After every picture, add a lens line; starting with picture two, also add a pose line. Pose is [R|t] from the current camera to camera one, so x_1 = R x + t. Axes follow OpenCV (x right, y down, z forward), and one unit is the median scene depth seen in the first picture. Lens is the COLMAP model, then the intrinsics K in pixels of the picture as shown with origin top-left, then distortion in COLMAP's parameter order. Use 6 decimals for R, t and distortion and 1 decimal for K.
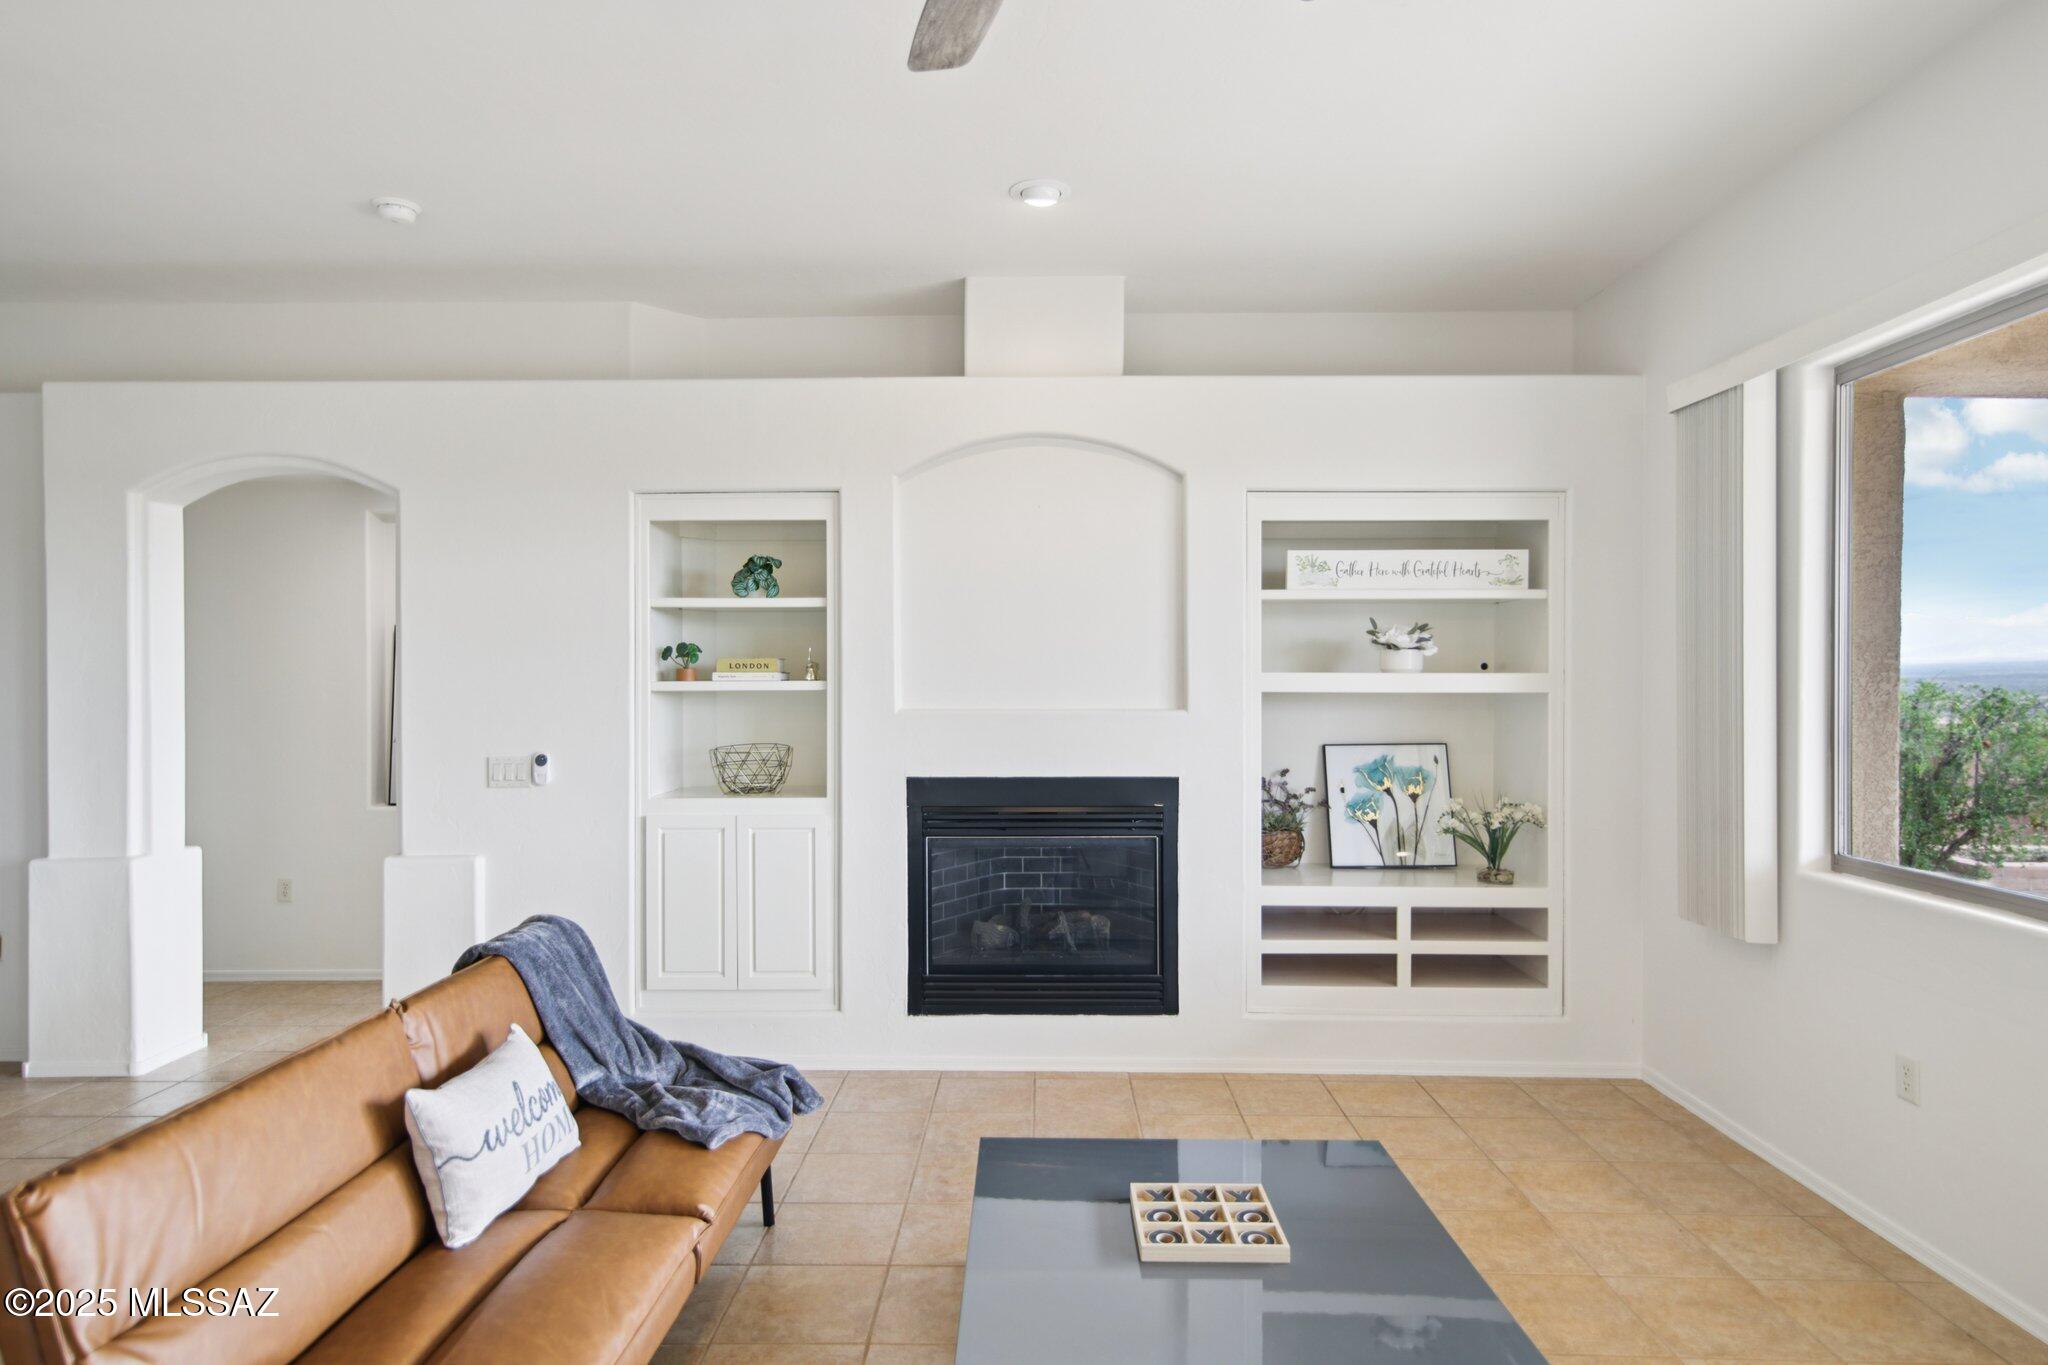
lens RADIAL K [[1191.1, 0, 1023.2], [0, 1191.1, 689.7], [0, 0, 1]] dist [0.017434, 0.004551]
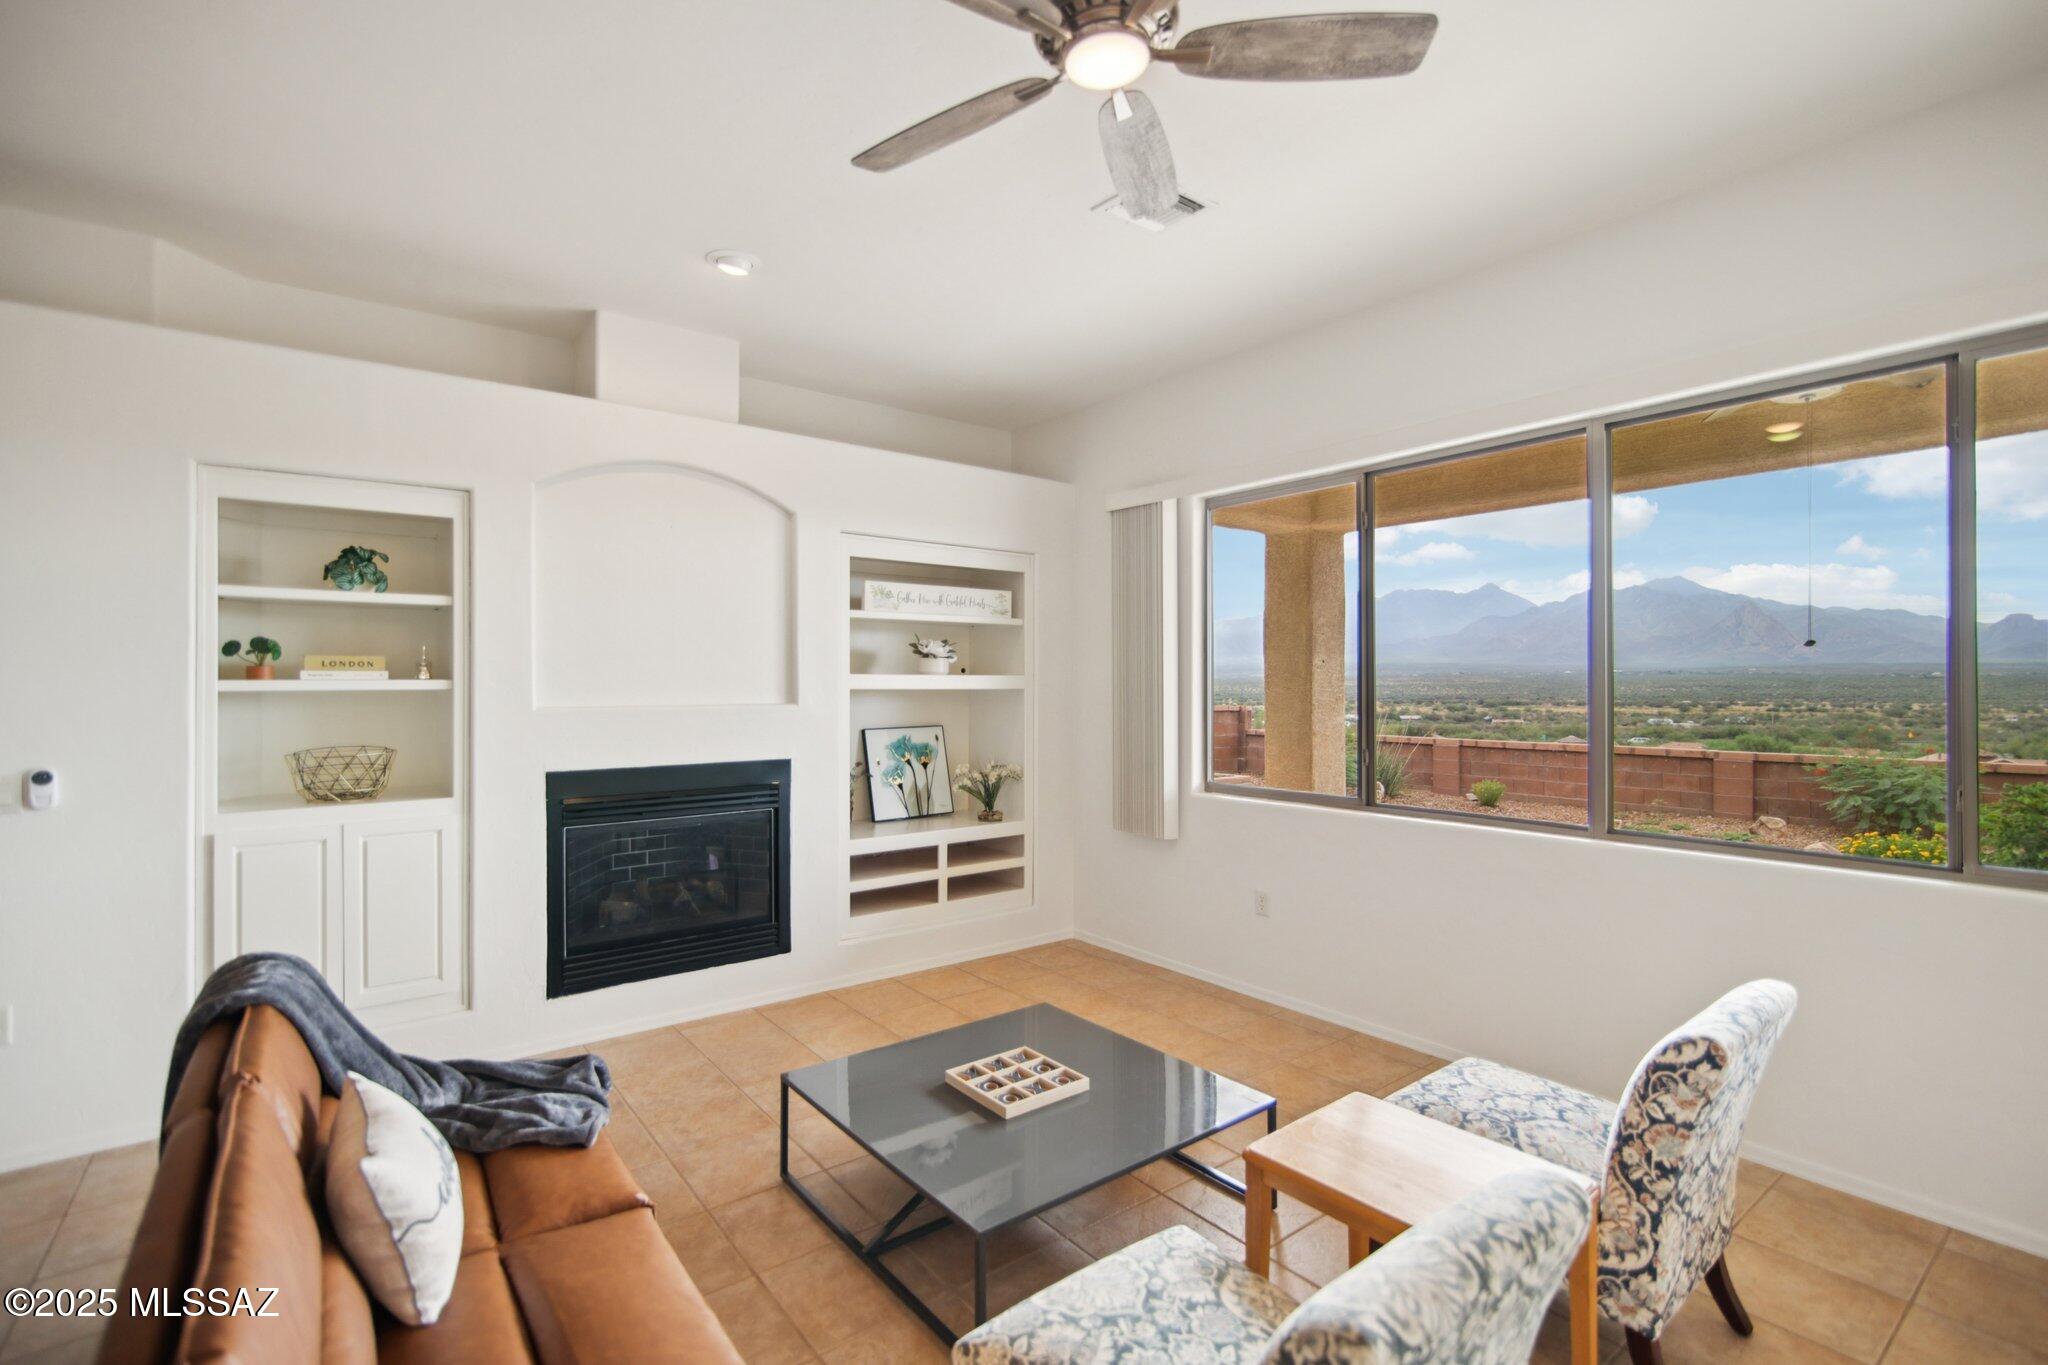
lens RADIAL K [[935.9, 0, 1028.6], [0, 935.9, 679.8], [0, 0, 1]] dist [-0.005695, 0.000091]
pose [[0.776513, 0.002026, 0.630098, -0.285542], [0.002790, 0.999974, -0.006653, -0.000889], [-0.630095, 0.006924, 0.776487, 0.095428]]
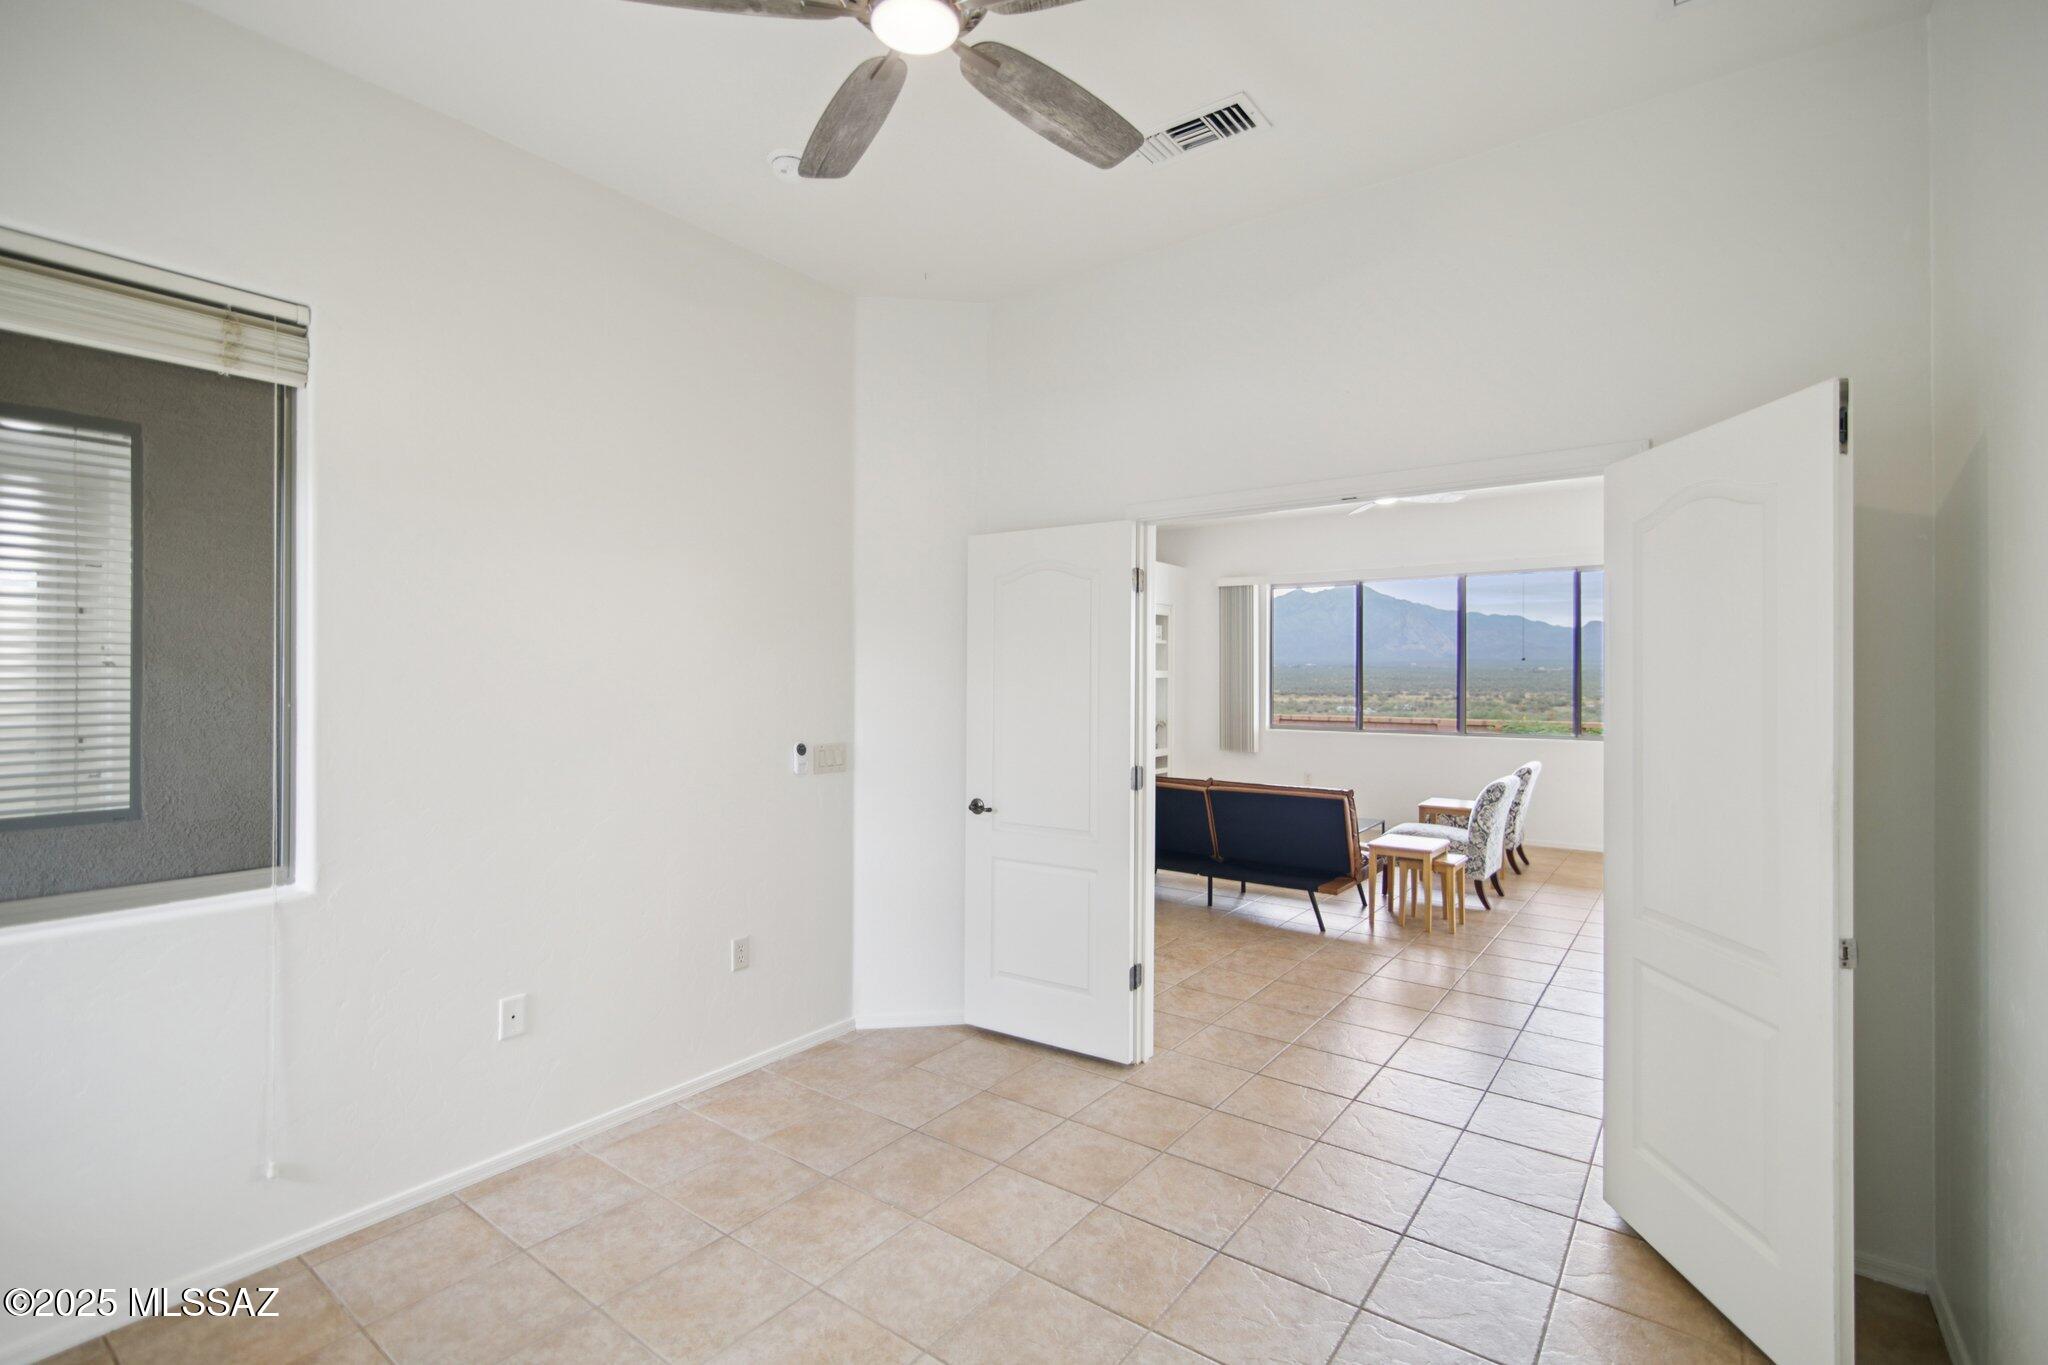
lens RADIAL K [[935.9, 0, 1021.4], [0, 935.9, 674.3], [0, 0, 1]] dist [-0.005695, 0.000091]
pose [[0.584206, 0.001857, 0.811603, -1.526841], [0.001340, 0.999994, -0.003253, 0.000685], [-0.811604, 0.002988, 0.584200, 0.001291]]
